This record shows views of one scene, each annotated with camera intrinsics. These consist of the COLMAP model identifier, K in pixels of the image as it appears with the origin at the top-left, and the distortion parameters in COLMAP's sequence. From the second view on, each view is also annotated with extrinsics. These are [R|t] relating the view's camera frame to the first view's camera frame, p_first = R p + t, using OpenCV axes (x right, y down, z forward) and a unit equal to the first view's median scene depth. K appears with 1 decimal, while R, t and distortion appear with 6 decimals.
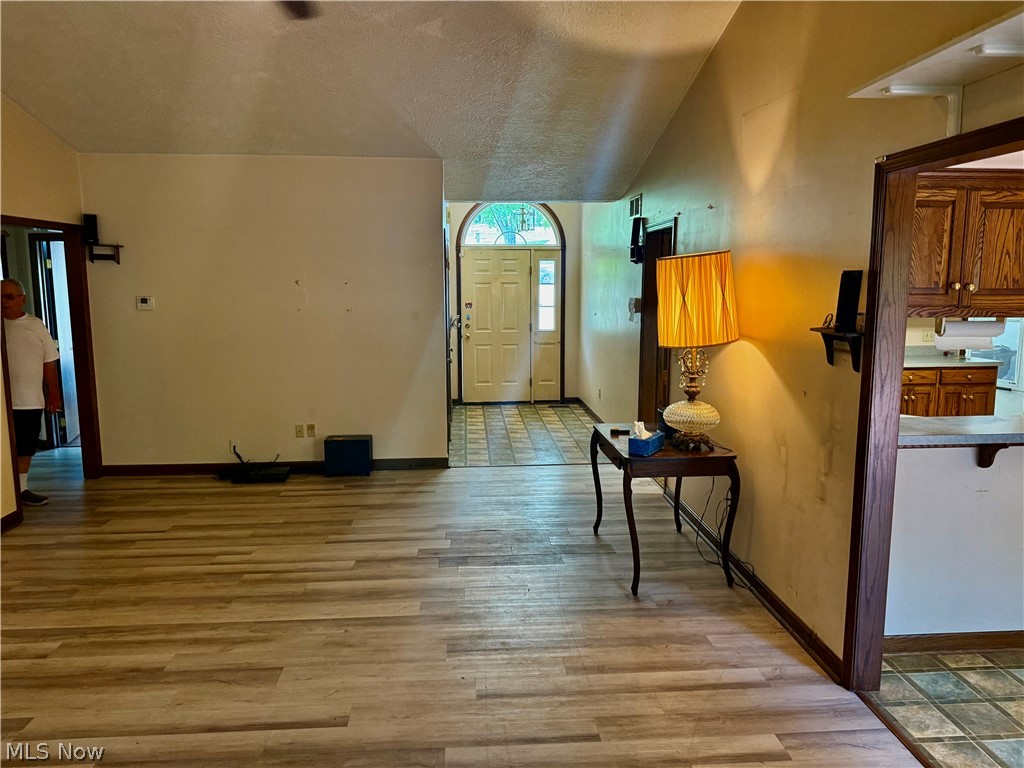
lens RADIAL K [[719.9, 0, 512.0], [0, 719.9, 384.0], [0, 0, 1]] dist [0.119093, -0.200762]
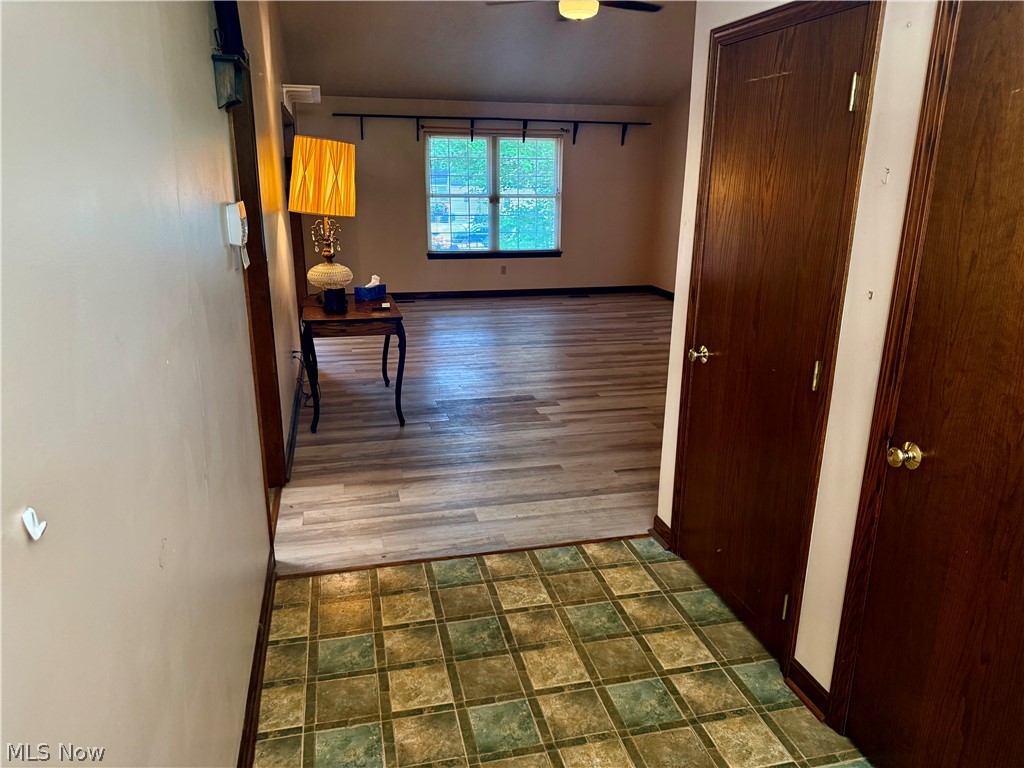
lens RADIAL K [[719.9, 0, 512.0], [0, 719.9, 384.0], [0, 0, 1]] dist [0.119093, -0.200762]
pose [[-0.985706, 0.038287, -0.164067, 0.151239], [-0.033991, 0.908613, 0.416253, -0.313345], [0.165011, 0.415880, -0.894324, 2.227936]]
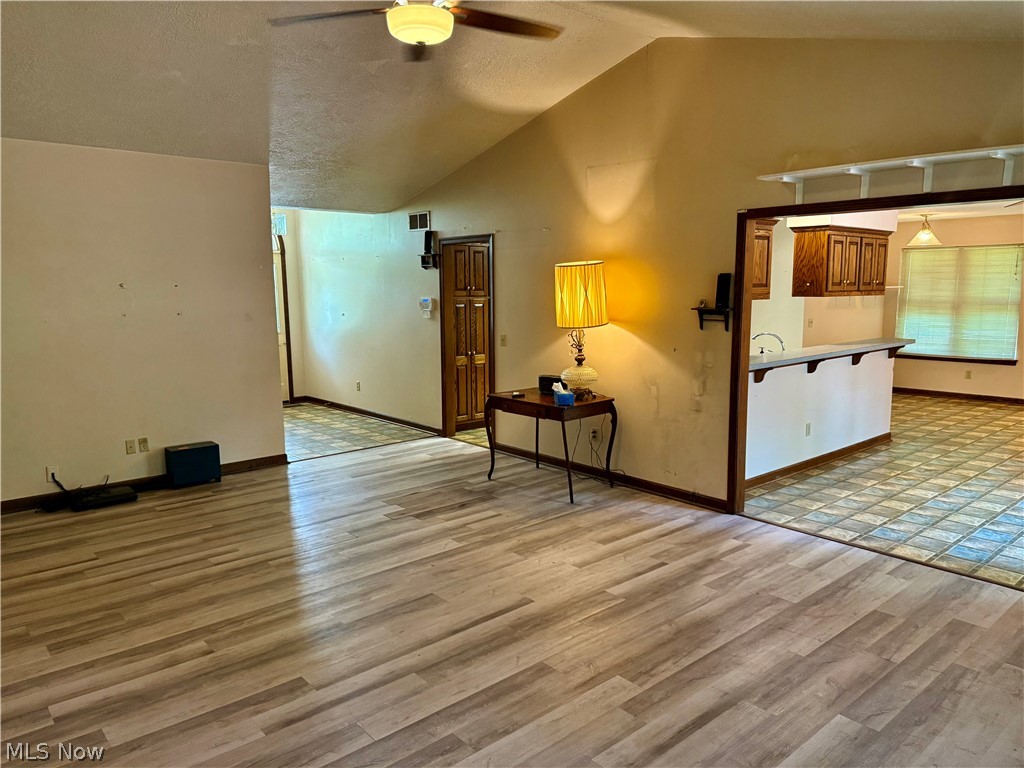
lens RADIAL K [[716.4, 0, 515.9], [0, 716.4, 394.5], [0, 0, 1]] dist [0.127690, -0.194629]
pose [[0.795229, -0.097041, 0.598493, -0.698997], [0.093957, 0.994908, 0.036474, 0.016743], [-0.598985, 0.027228, 0.800297, -0.057725]]
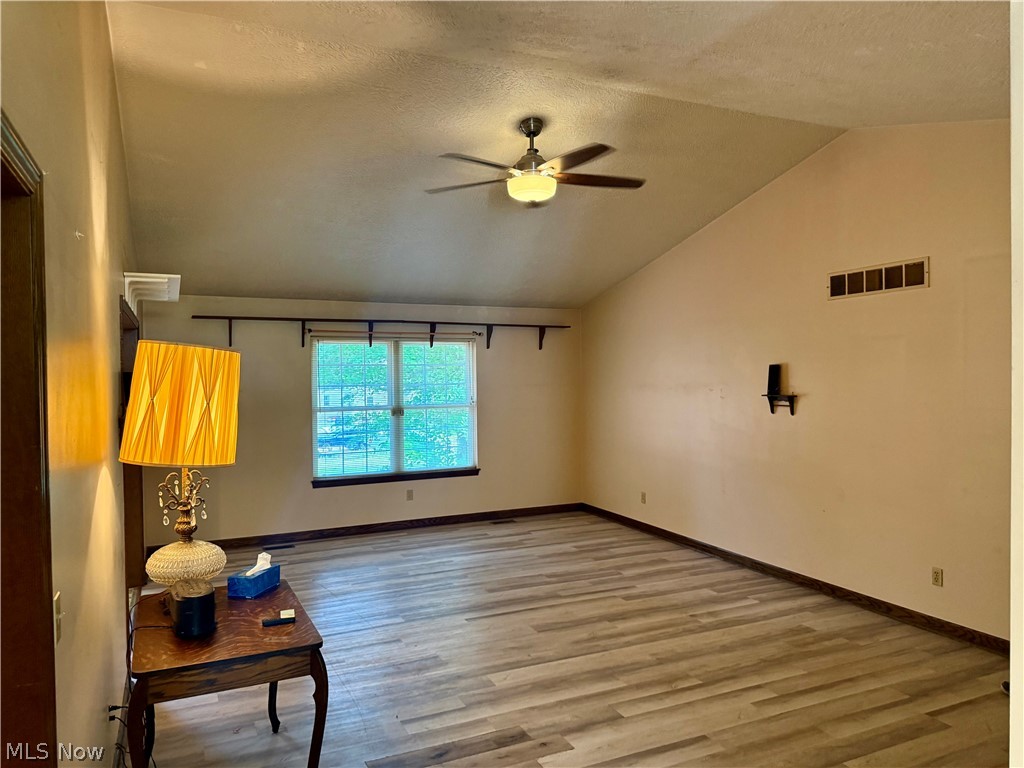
lens RADIAL K [[719.9, 0, 512.0], [0, 719.9, 384.0], [0, 0, 1]] dist [0.119093, -0.200762]
pose [[-0.934107, 0.013761, -0.356727, 0.201234], [-0.043553, 0.987400, 0.152135, -0.259547], [0.354325, 0.157647, -0.921738, 1.759708]]
